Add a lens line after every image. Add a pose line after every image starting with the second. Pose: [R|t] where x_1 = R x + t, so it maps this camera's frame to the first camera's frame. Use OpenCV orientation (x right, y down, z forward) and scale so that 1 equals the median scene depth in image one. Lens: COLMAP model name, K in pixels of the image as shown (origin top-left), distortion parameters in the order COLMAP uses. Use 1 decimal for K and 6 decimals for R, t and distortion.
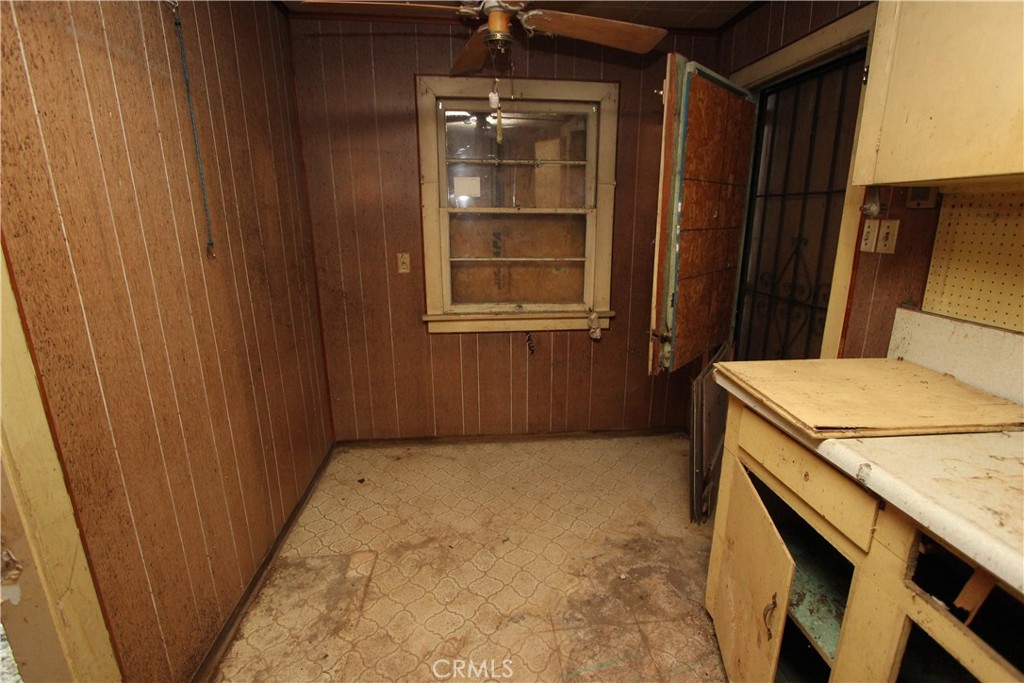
lens RADIAL K [[468.0, 0, 517.0], [0, 468.0, 340.3], [0, 0, 1]] dist [-0.016856, 0.000652]
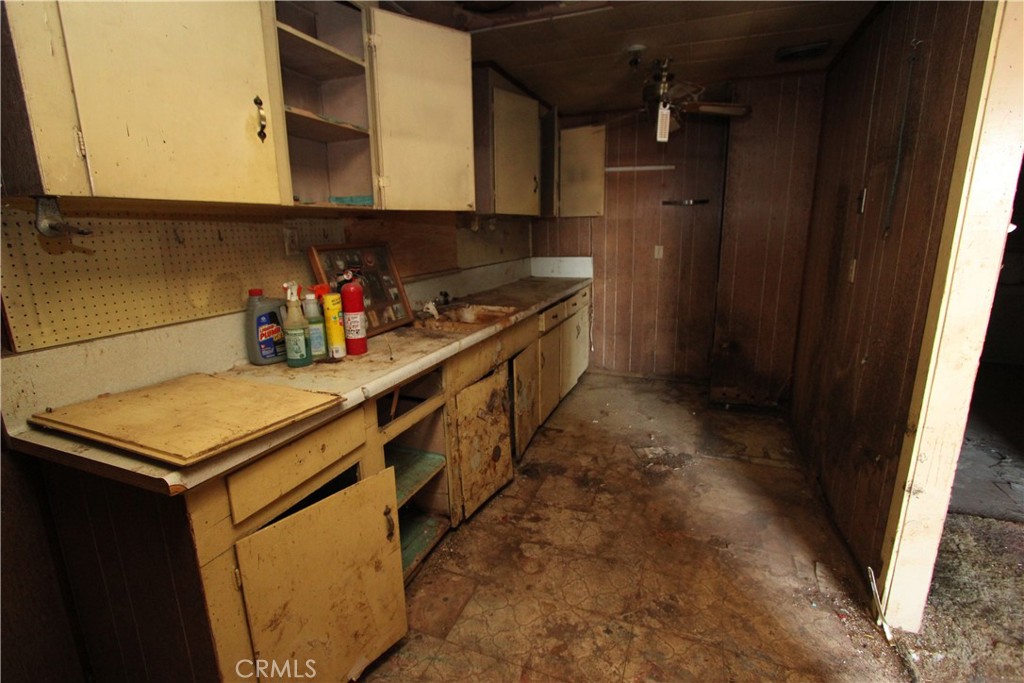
lens RADIAL K [[468.0, 0, 517.3], [0, 468.0, 337.2], [0, 0, 1]] dist [-0.016856, 0.000652]
pose [[-0.890681, -0.094169, 0.444769, -0.155736], [0.128061, 0.886731, 0.444195, -0.204370], [-0.436219, 0.452593, -0.777735, 0.758044]]
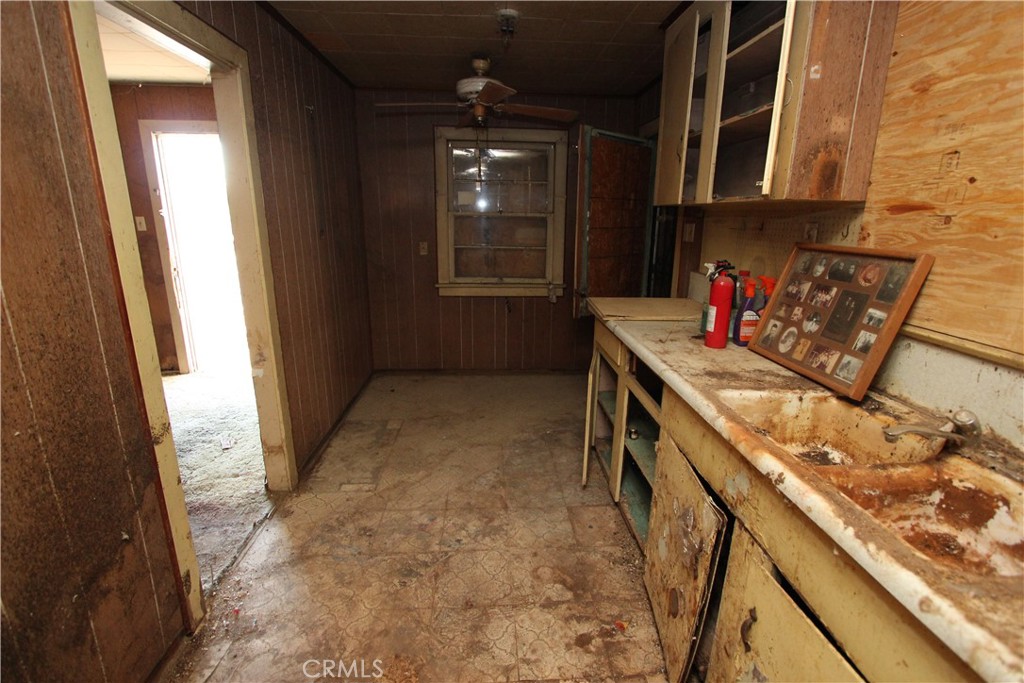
lens RADIAL K [[468.0, 0, 514.5], [0, 468.0, 339.8], [0, 0, 1]] dist [-0.016856, 0.000652]
pose [[0.999045, 0.023366, -0.036916, 0.142459], [-0.023386, 0.999726, -0.000124, 0.155794], [0.036903, 0.000988, 0.999318, -0.624296]]
